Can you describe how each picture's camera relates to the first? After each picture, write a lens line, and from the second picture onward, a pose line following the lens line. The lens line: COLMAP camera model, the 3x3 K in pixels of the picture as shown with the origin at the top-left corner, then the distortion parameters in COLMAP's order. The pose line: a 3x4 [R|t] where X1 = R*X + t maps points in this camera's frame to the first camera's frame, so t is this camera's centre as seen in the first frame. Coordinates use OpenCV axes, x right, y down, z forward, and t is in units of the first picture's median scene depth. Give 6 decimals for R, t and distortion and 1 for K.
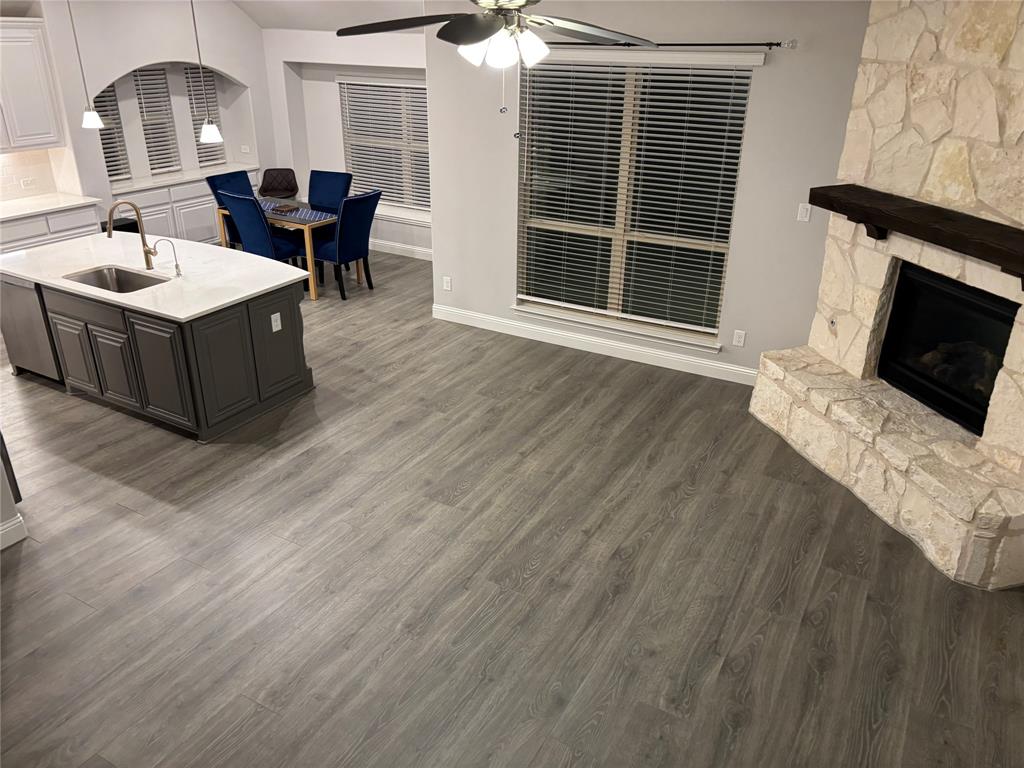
lens RADIAL K [[777.7, 0, 513.3], [0, 777.7, 378.4], [0, 0, 1]] dist [0.067835, -0.059059]
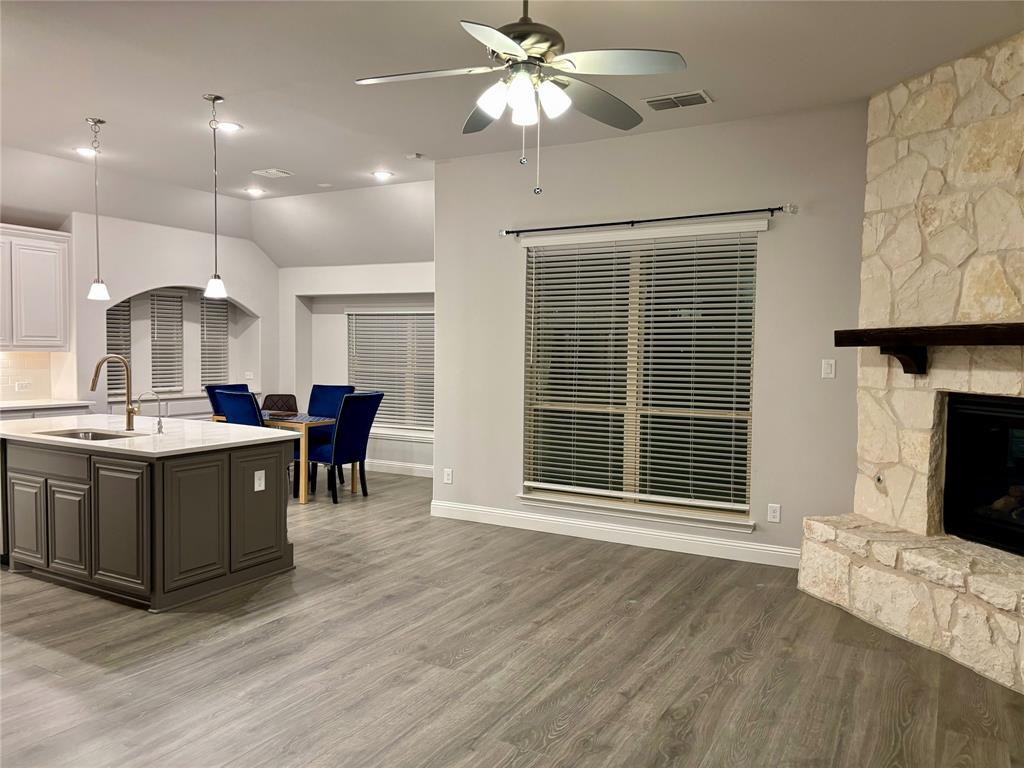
lens RADIAL K [[776.8, 0, 507.9], [0, 776.8, 388.5], [0, 0, 1]] dist [0.062722, -0.049498]
pose [[0.999999, 0.000245, 0.001560, -0.020987], [0.000338, 0.931706, -0.363213, 0.168548], [-0.001542, 0.363213, 0.931705, 0.134869]]
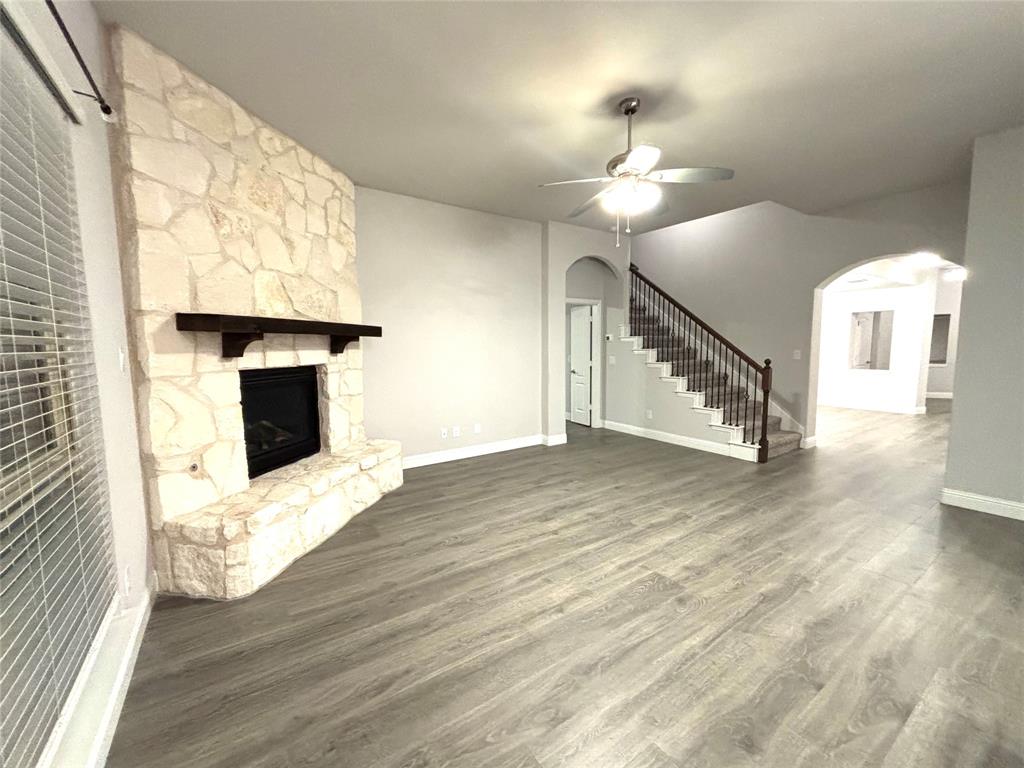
lens RADIAL K [[415.1, 0, 513.9], [0, 415.1, 384.6], [0, 0, 1]] dist [0.004055, -0.000058]
pose [[-0.898333, -0.044957, 0.437009, -0.127431], [0.179165, 0.870774, 0.457878, -0.324604], [-0.401121, 0.489624, -0.774190, 1.255176]]
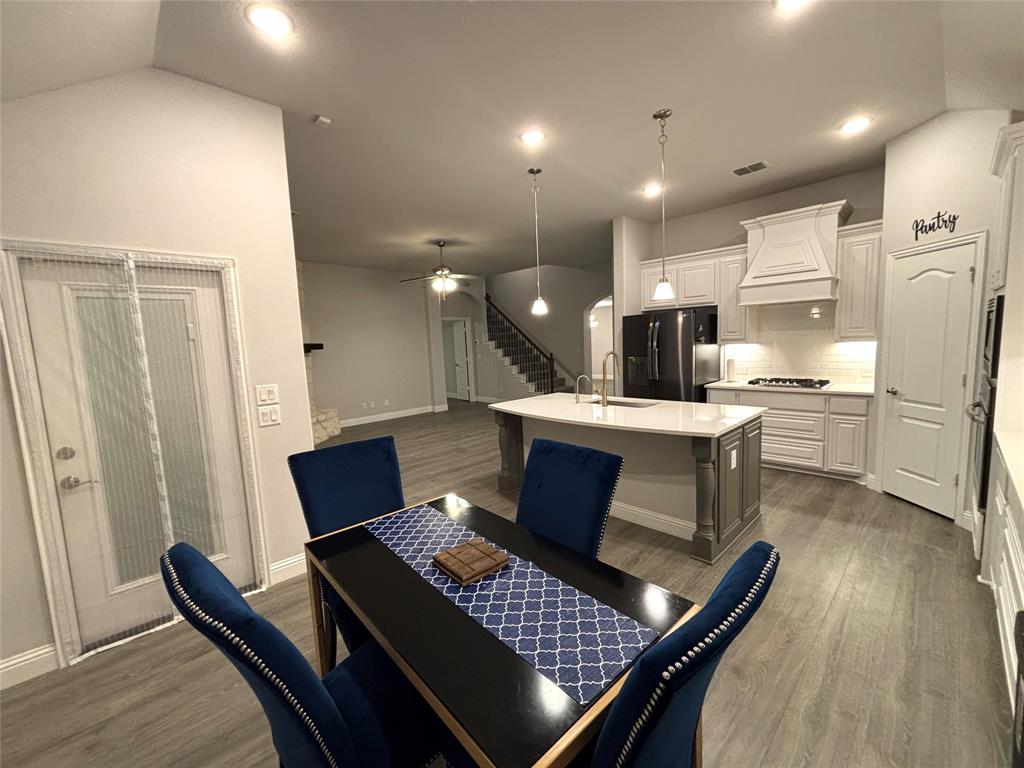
lens RADIAL K [[410.0, 0, 512.0], [0, 410.0, 384.0], [0, 0, 1]] dist [0.000845, 0.000235]
pose [[-0.956600, -0.000987, 0.291402, -0.572104], [0.148685, 0.858376, 0.491002, -0.580695], [-0.250617, 0.513020, -0.820976, 1.752095]]
